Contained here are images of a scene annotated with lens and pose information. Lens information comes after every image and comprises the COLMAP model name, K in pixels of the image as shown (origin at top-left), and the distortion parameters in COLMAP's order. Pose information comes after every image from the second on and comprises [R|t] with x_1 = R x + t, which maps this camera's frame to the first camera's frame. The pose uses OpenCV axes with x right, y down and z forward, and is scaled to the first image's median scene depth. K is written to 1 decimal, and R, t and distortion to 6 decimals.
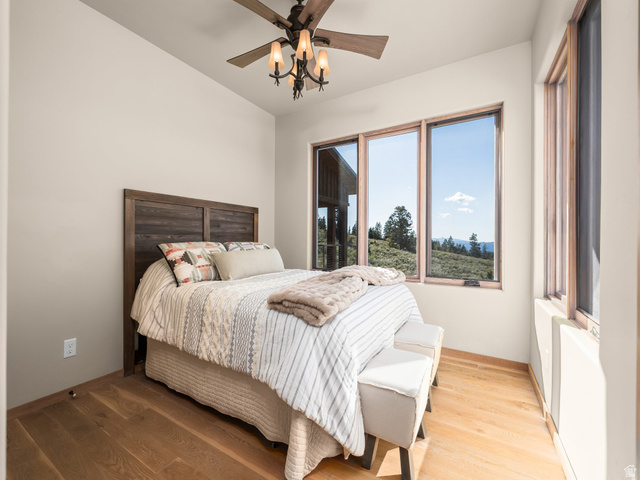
lens RADIAL K [[271.2, 0, 317.3], [0, 271.2, 237.3], [0, 0, 1]] dist [0.001852, -0.001835]
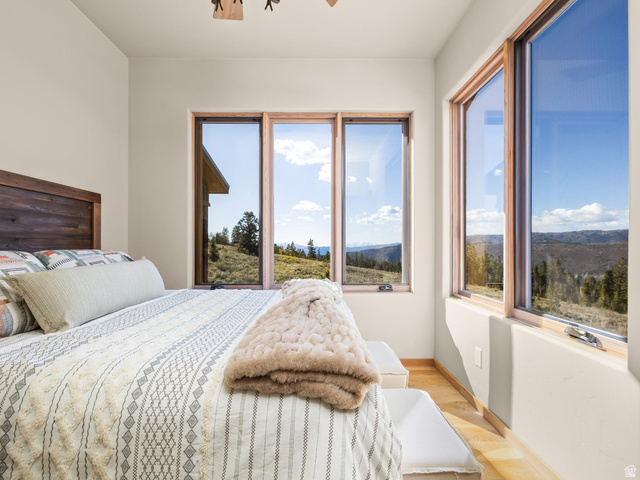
lens RADIAL K [[271.2, 0, 318.5], [0, 271.2, 245.3], [0, 0, 1]] dist [0.001852, -0.001835]
pose [[0.850767, -0.005148, 0.525518, -0.135082], [0.000043, 0.999953, 0.009726, 0.002108], [-0.525543, -0.008252, 0.850727, 0.239997]]
